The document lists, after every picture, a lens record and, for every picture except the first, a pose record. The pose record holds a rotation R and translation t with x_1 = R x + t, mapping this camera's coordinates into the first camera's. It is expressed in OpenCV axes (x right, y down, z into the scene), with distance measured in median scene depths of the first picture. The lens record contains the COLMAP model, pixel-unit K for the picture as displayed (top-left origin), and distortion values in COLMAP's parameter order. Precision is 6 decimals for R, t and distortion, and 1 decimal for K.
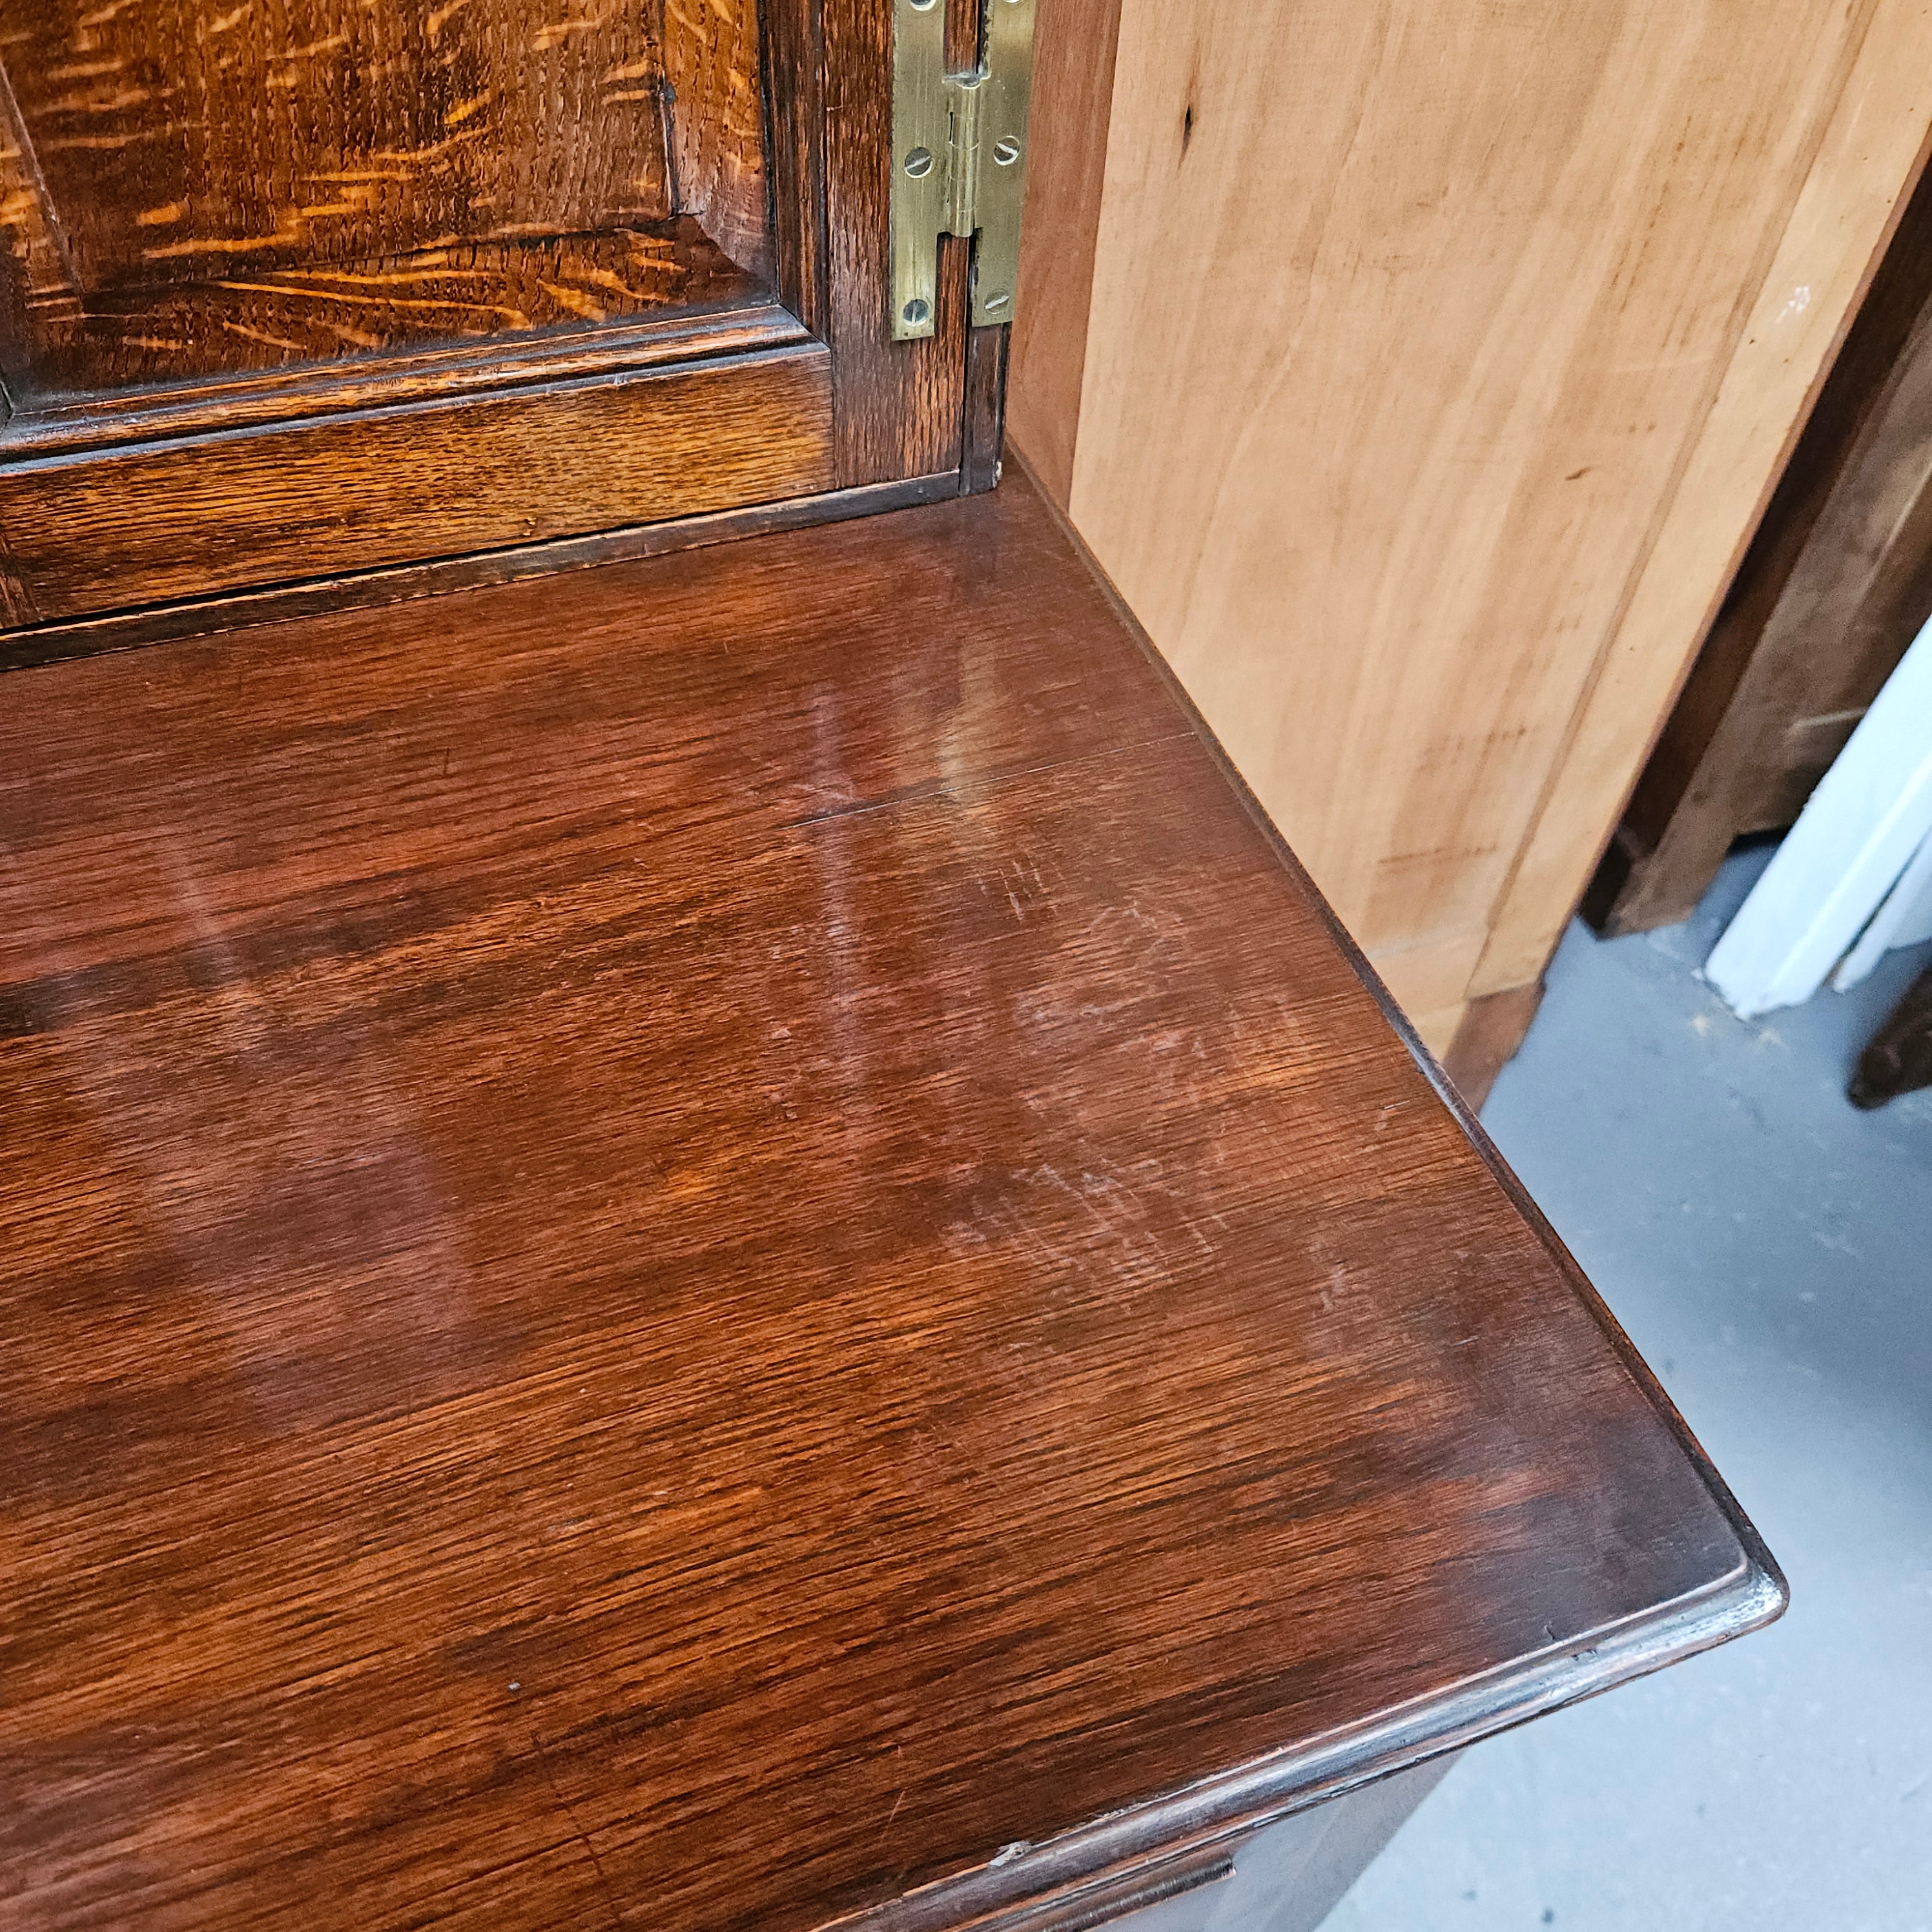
lens RADIAL K [[1748.5, 0, 949.6], [0, 1748.5, 982.5], [0, 0, 1]] dist [0.021267, 0.000000]
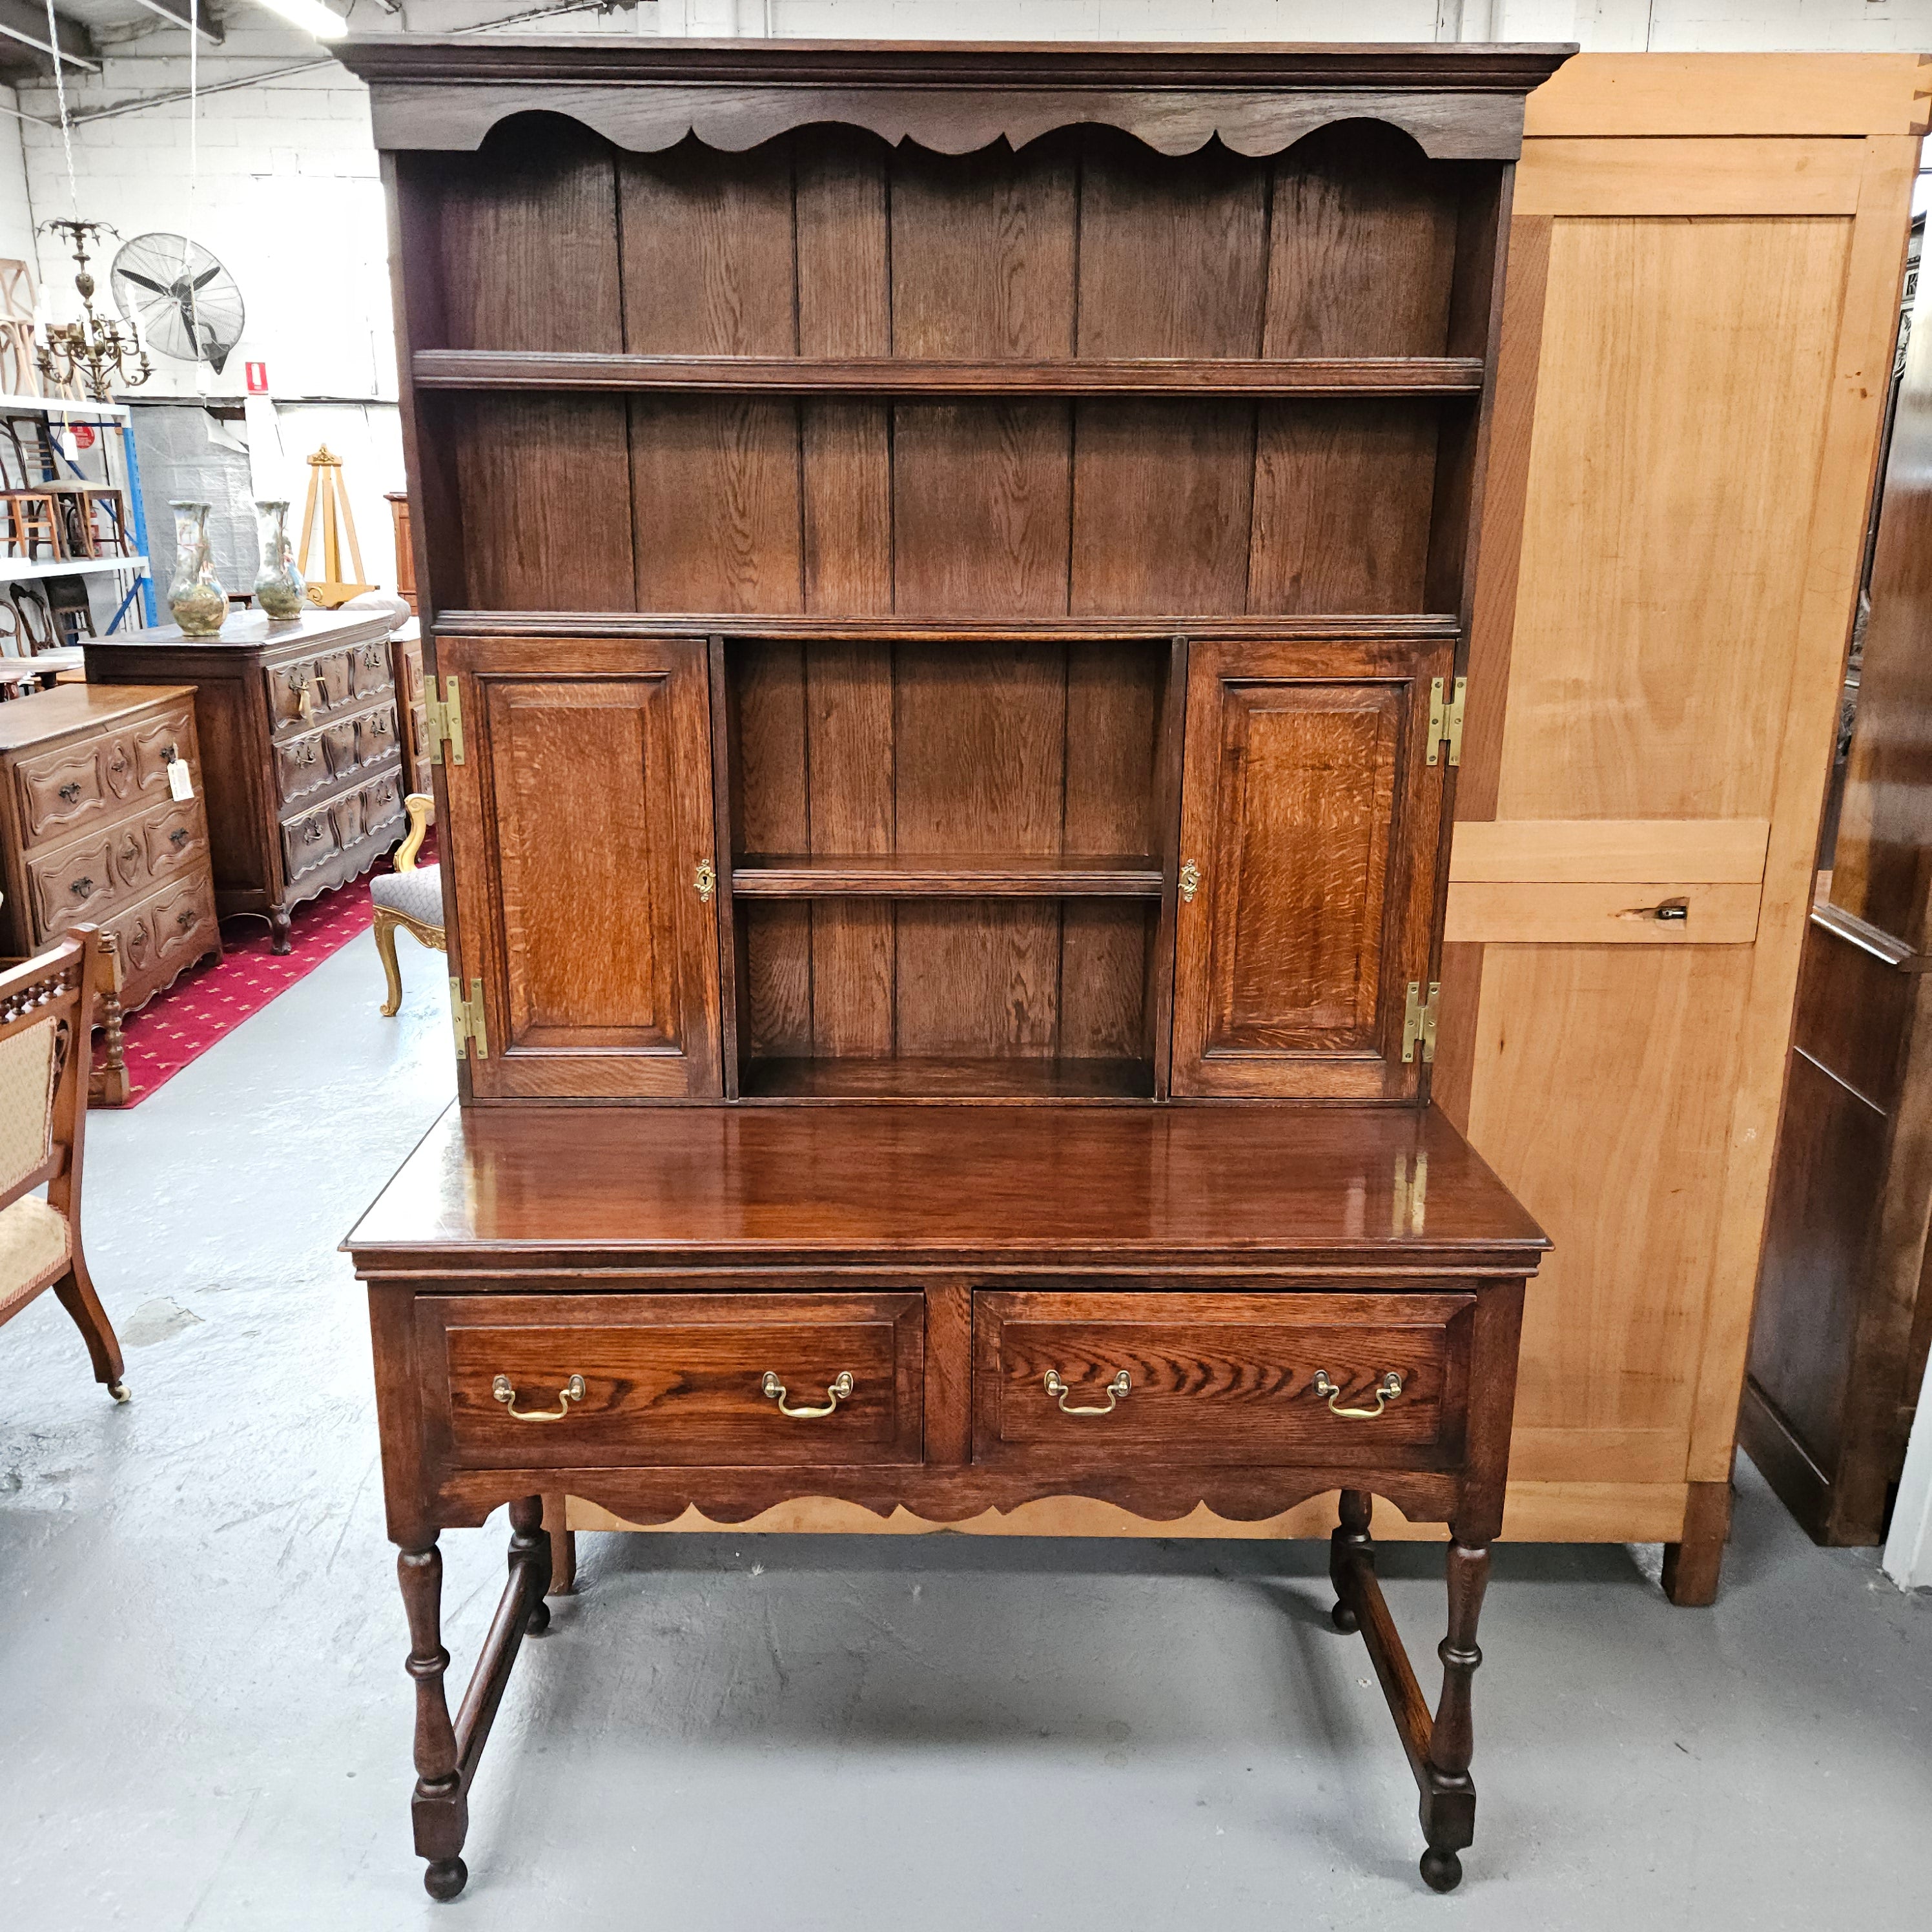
lens RADIAL K [[1723.3, 0, 953.0], [0, 1723.3, 948.5], [0, 0, 1]] dist [0.087827, -0.092055]
pose [[0.945346, 0.059041, -0.320681, 0.286733], [-0.232748, 0.810959, -0.536819, 2.041320], [0.228364, 0.582117, 0.780378, -2.855372]]
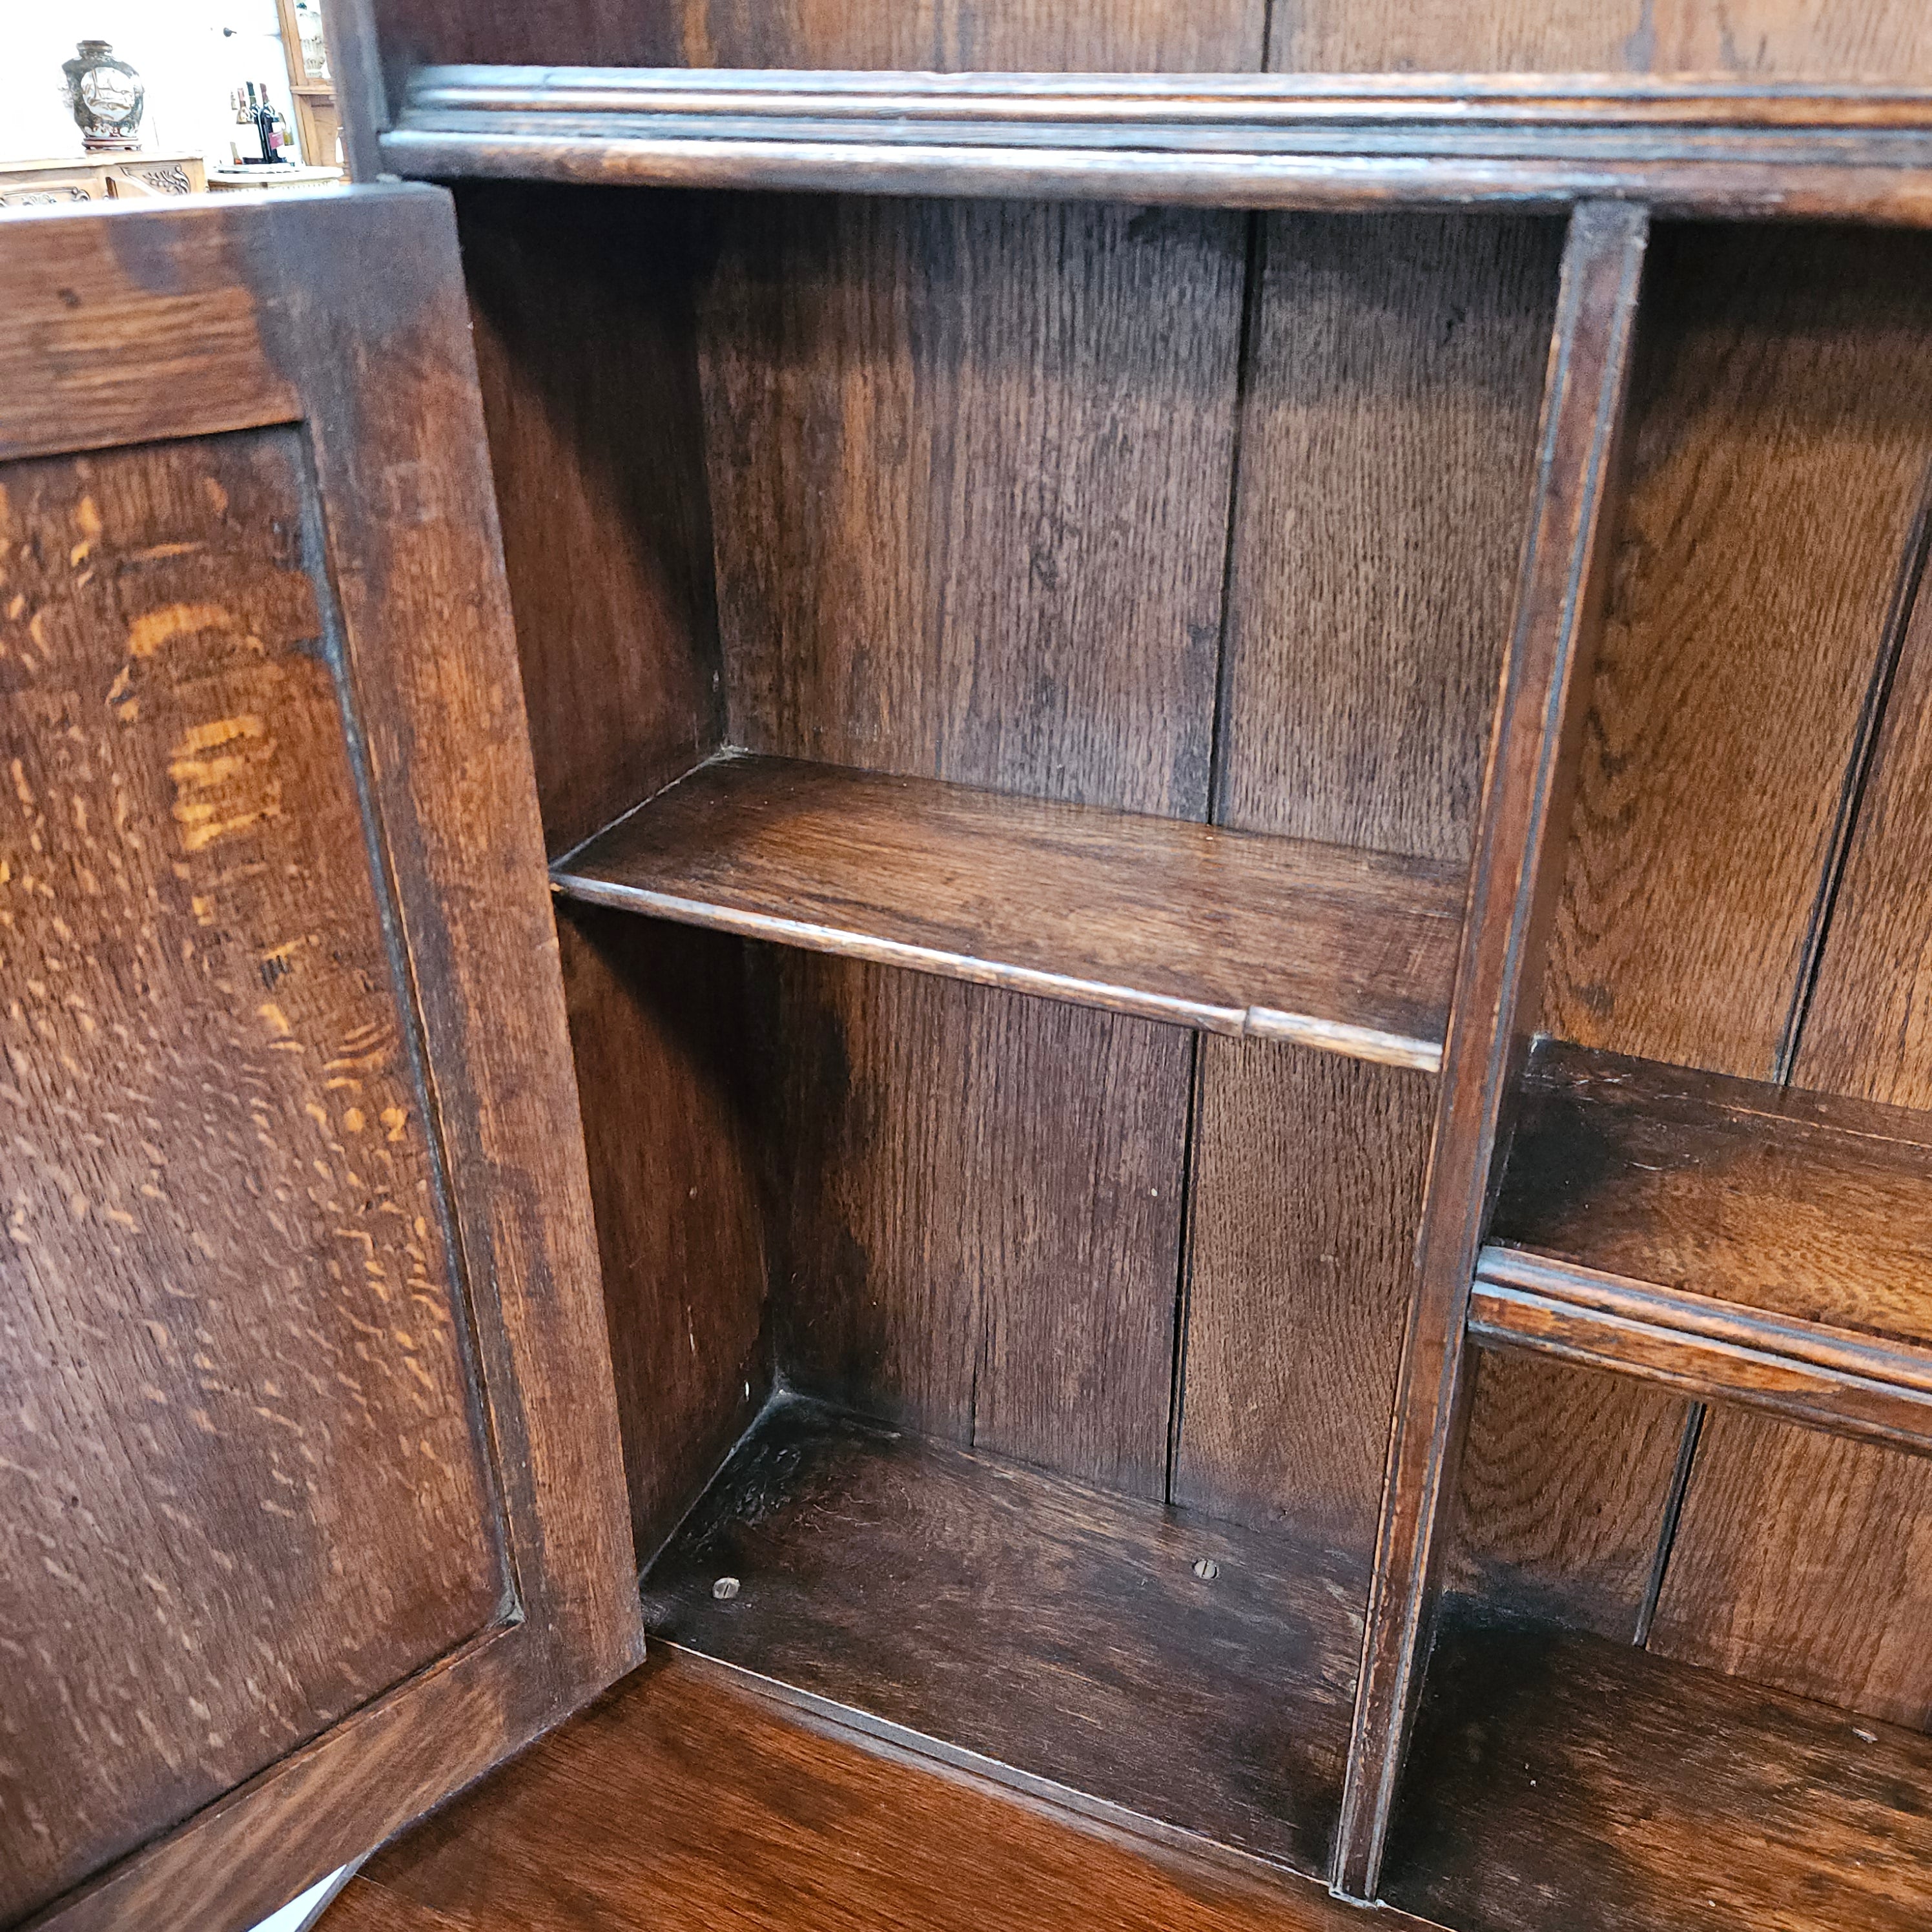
lens RADIAL K [[1723.3, 0, 963.4], [0, 1723.3, 947.4], [0, 0, 1]] dist [0.087827, -0.092055]
pose [[0.740086, 0.280403, -0.611266, -1.278407], [-0.498823, 0.838499, -0.219306, -0.081587], [0.451052, 0.467219, 0.760433, -0.739786]]
